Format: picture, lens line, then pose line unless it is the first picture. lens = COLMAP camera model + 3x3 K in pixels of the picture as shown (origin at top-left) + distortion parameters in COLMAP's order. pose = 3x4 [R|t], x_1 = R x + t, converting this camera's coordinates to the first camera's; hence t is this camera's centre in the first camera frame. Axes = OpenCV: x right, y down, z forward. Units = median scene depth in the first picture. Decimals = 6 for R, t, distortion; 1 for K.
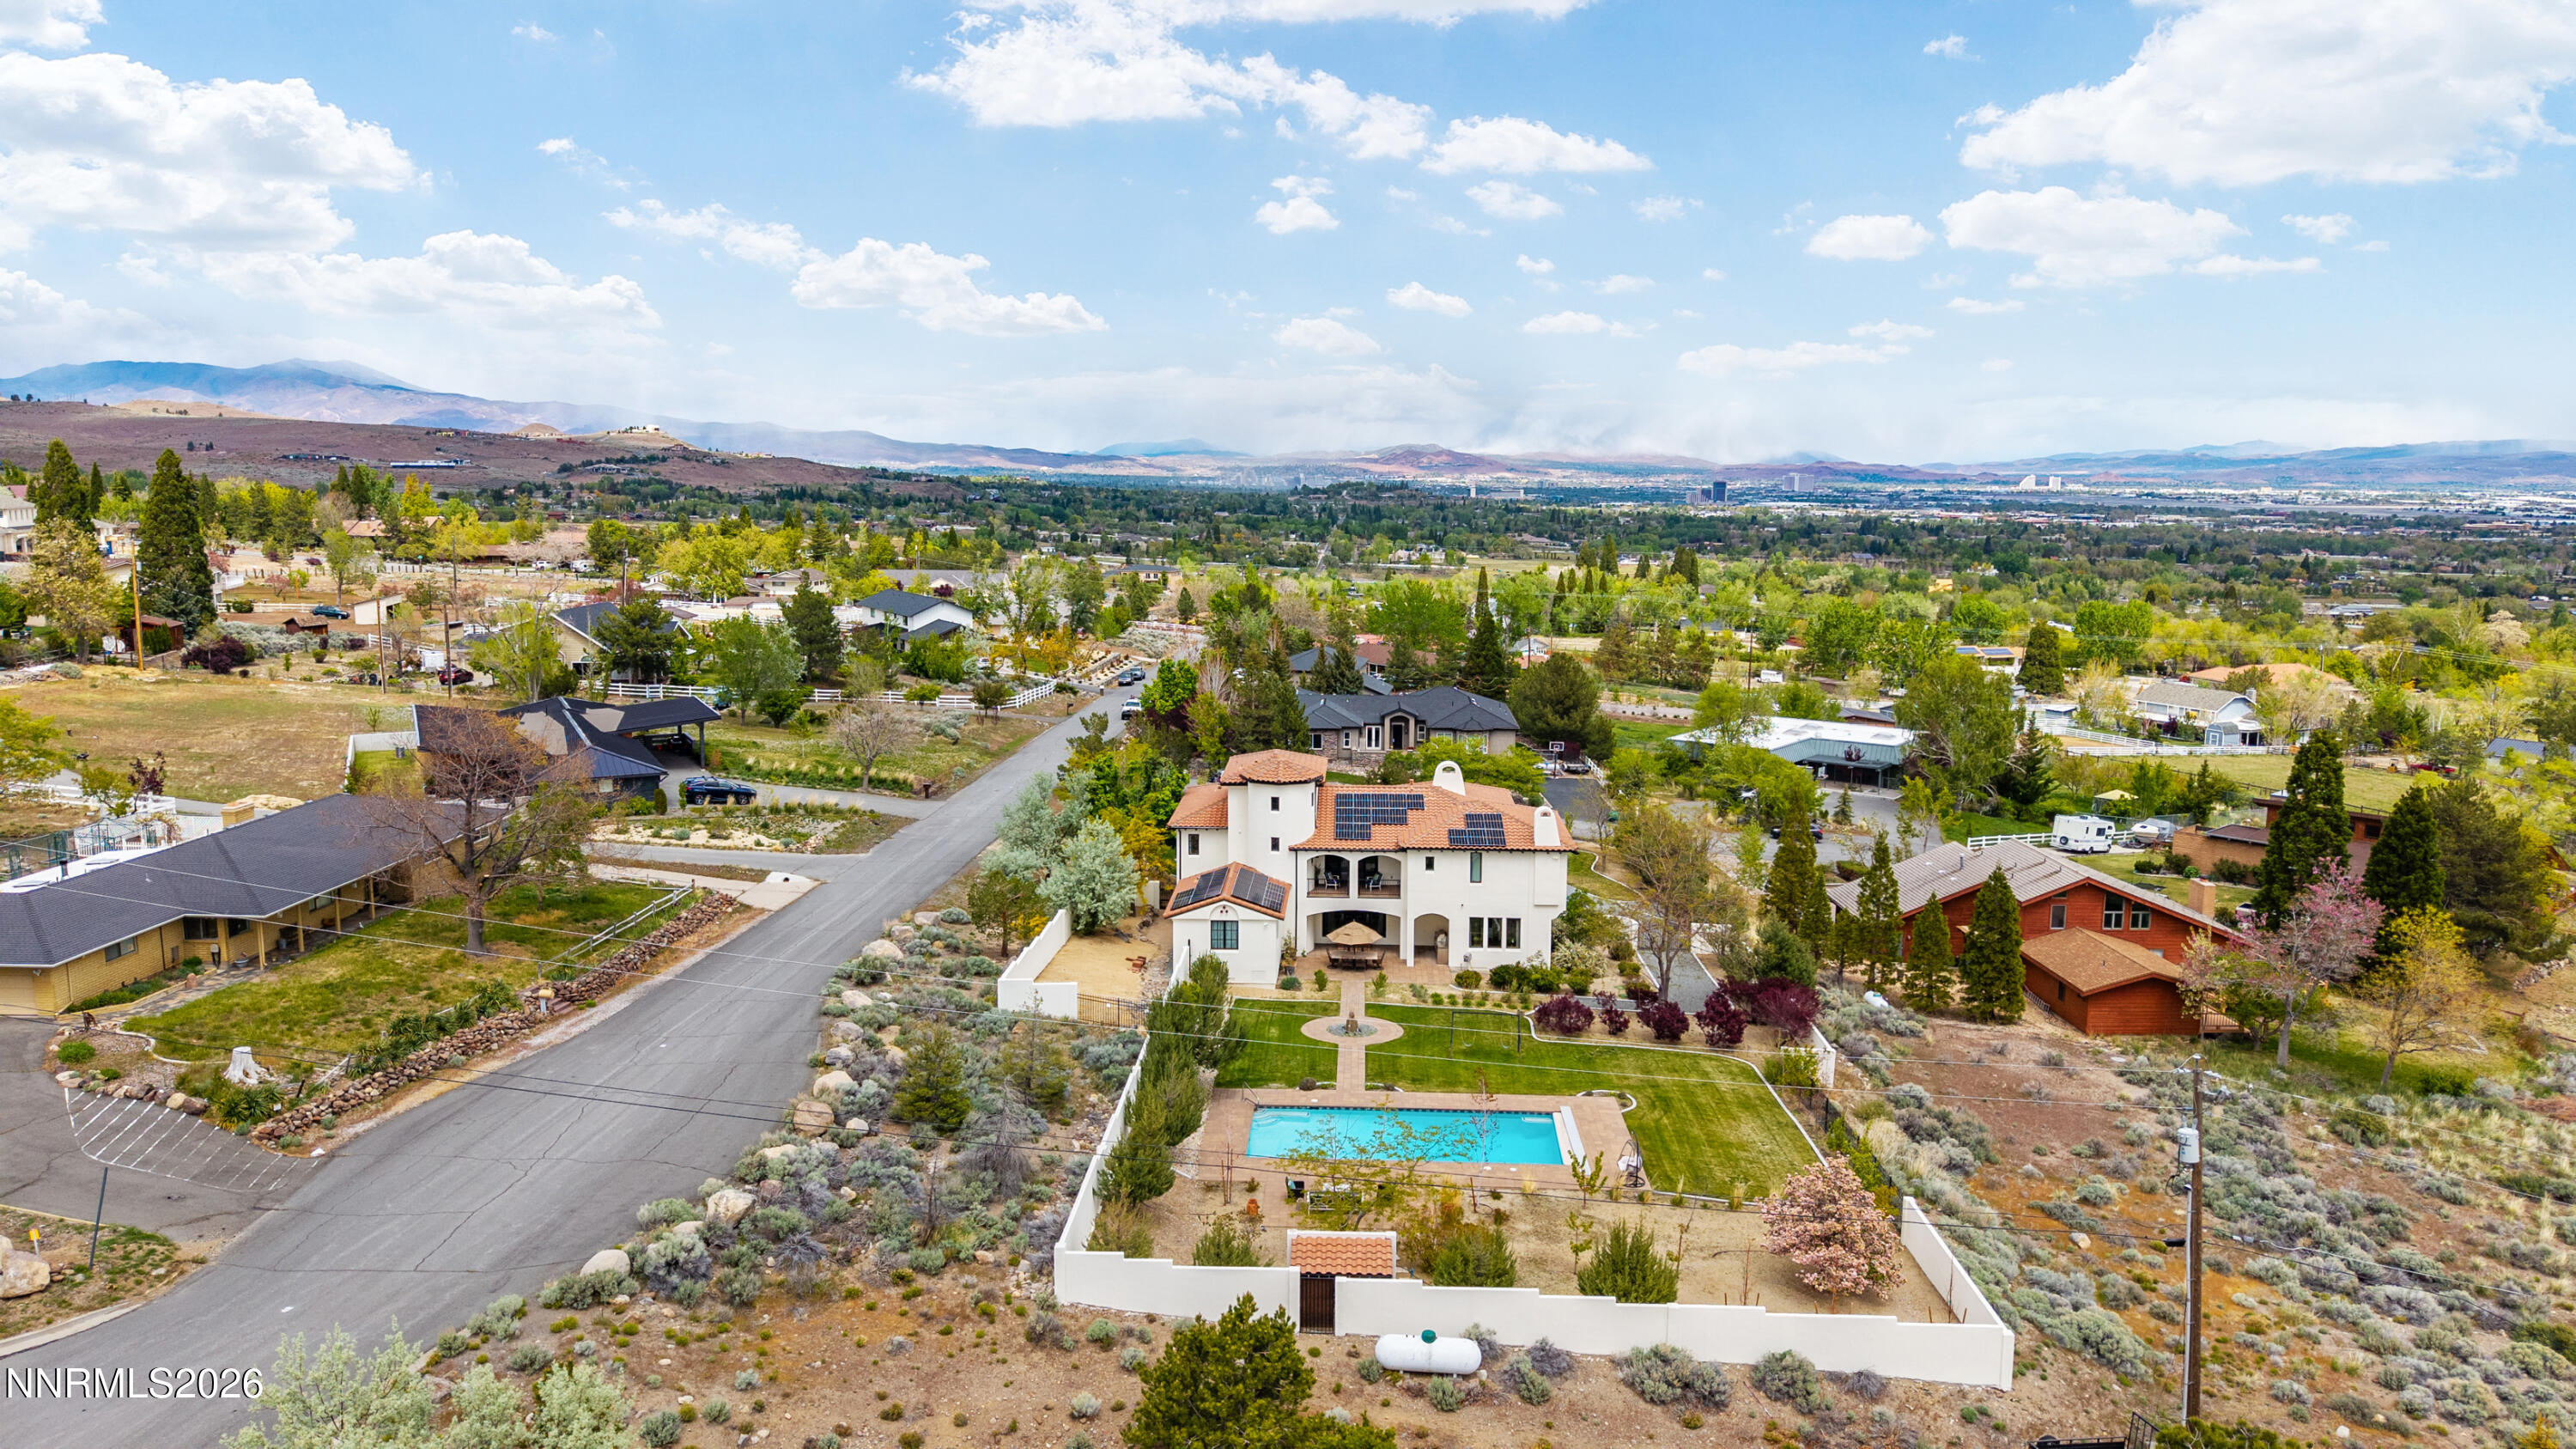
lens RADIAL K [[1707.4, 0, 1288.0], [0, 1707.4, 724.5], [0, 0, 1]] dist [0.024734, -0.022373]
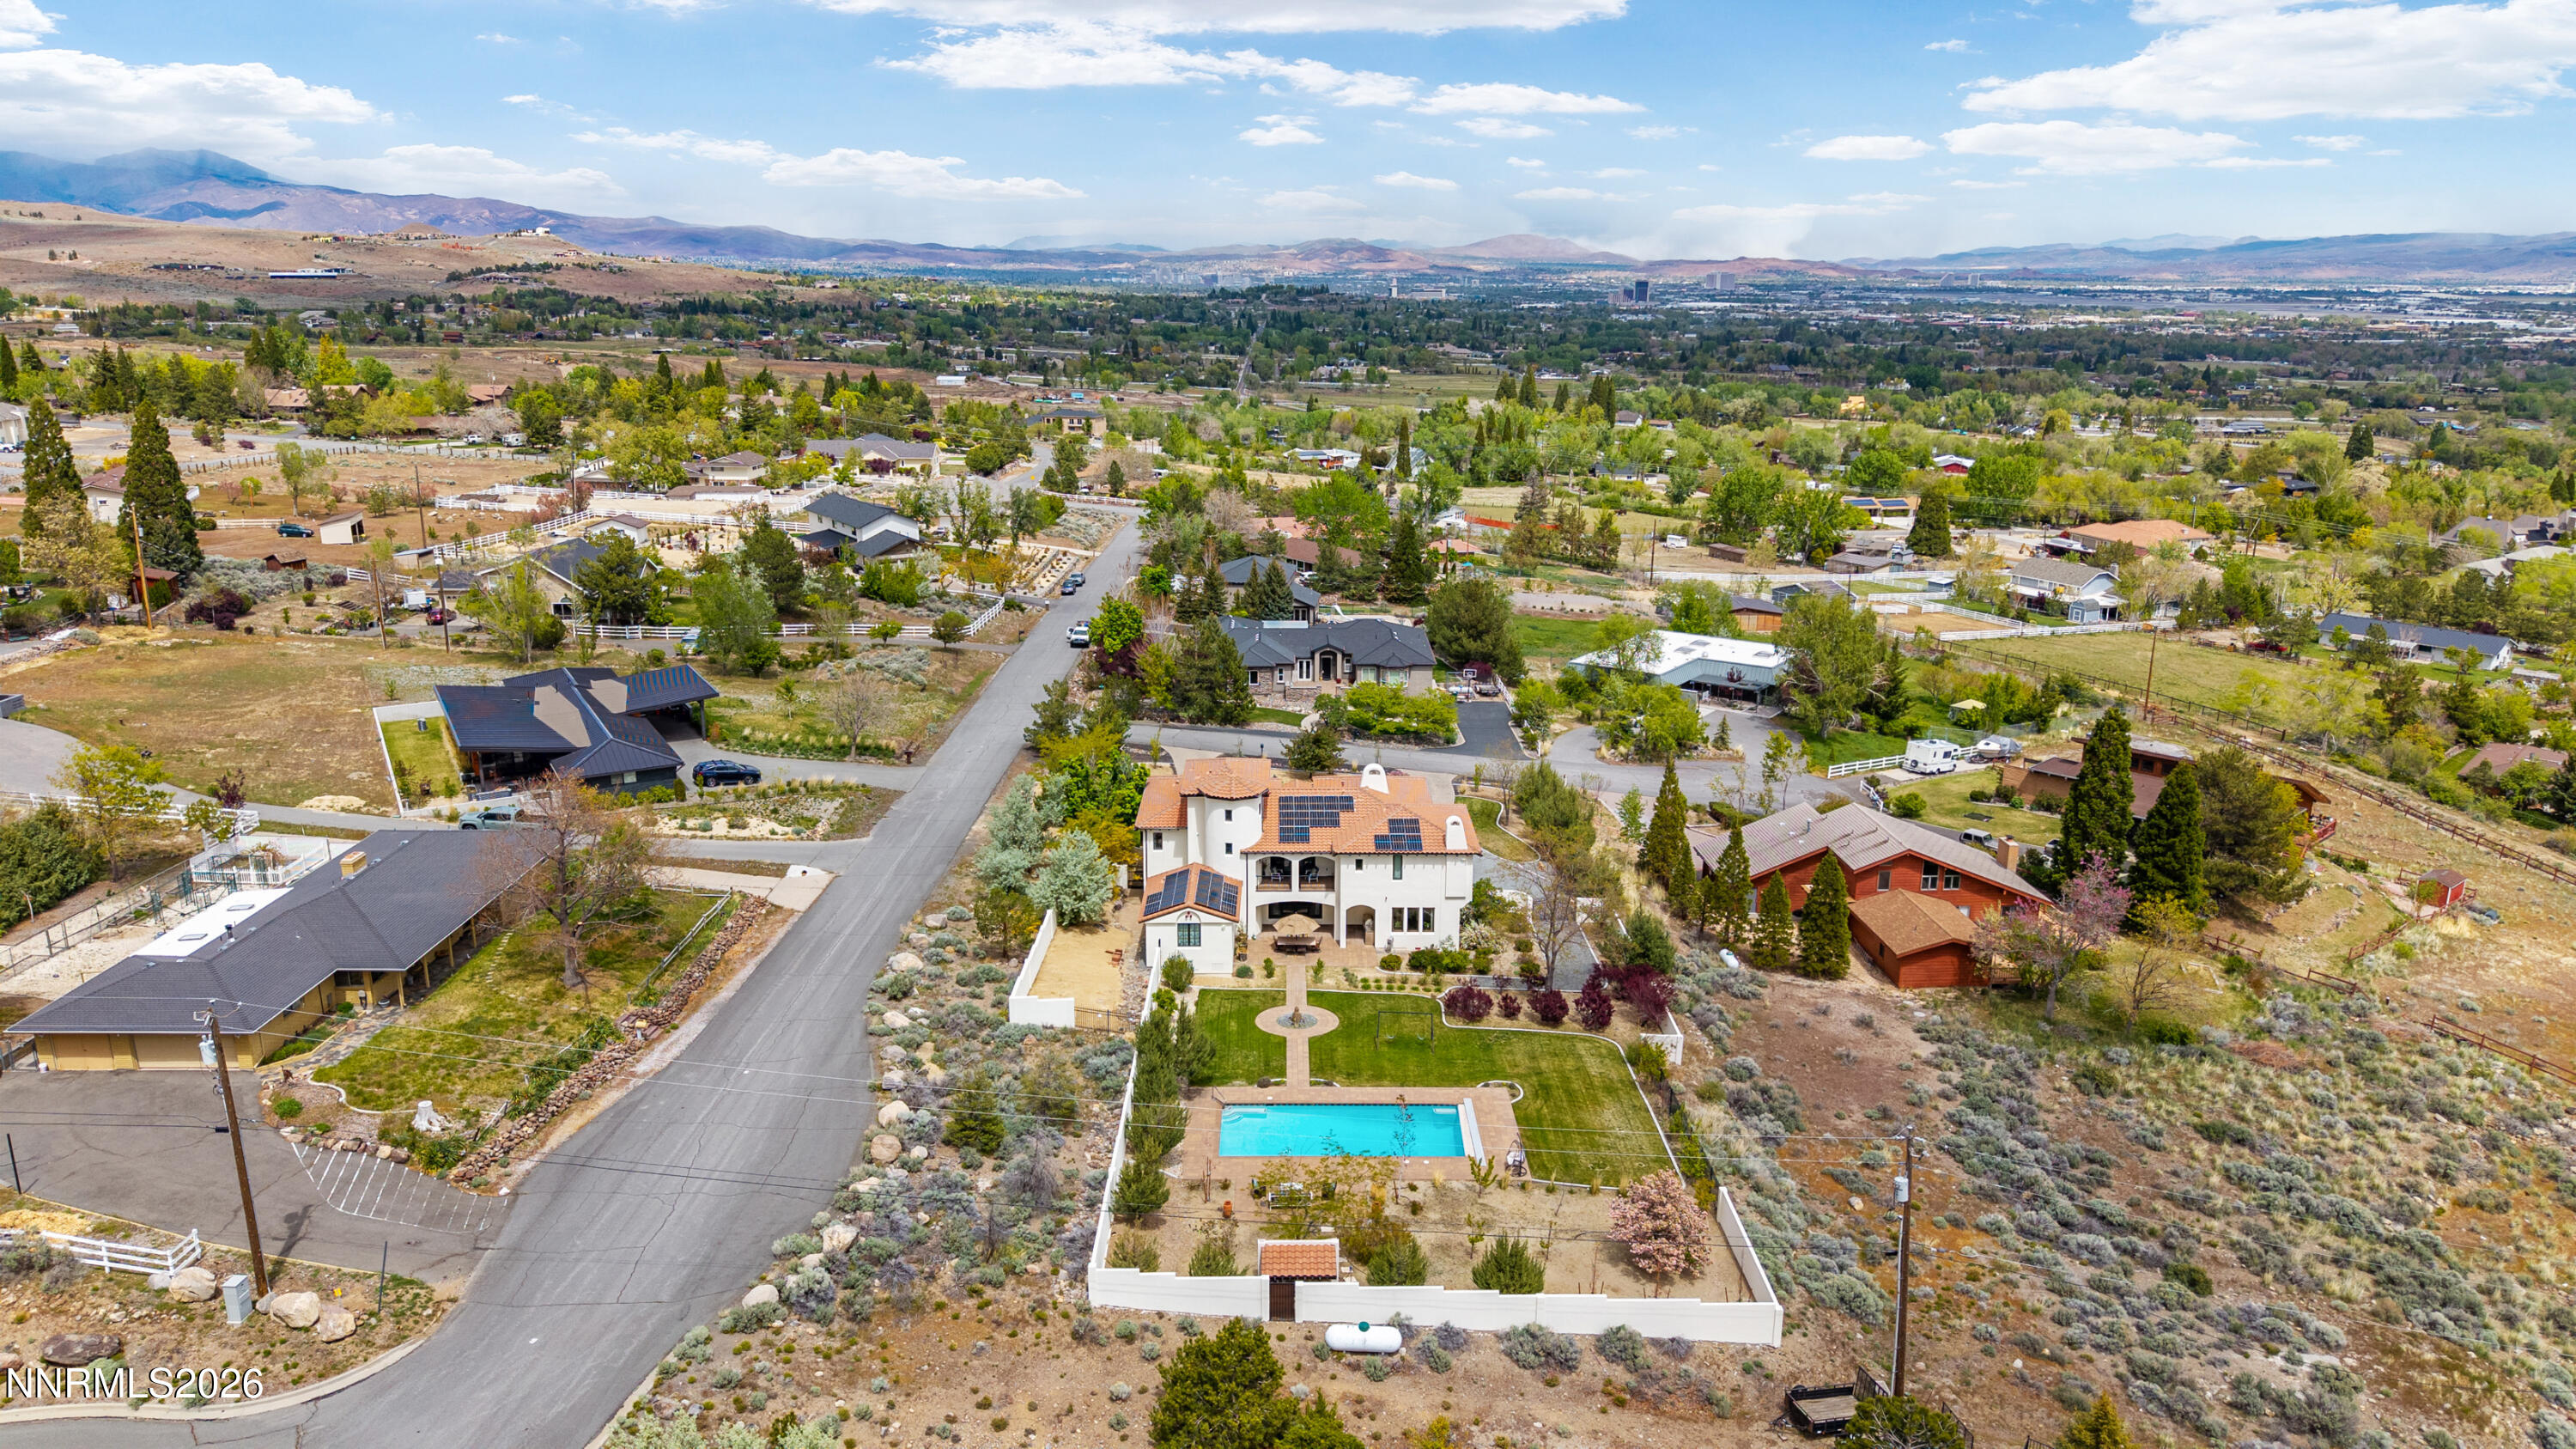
lens RADIAL K [[1707.4, 0, 1288.0], [0, 1707.4, 724.5], [0, 0, 1]] dist [0.024734, -0.022373]
pose [[0.998890, -0.013286, 0.045193, -0.019735], [0.008028, 0.993380, 0.114591, -0.159956], [-0.046416, -0.114101, 0.992384, -0.176237]]
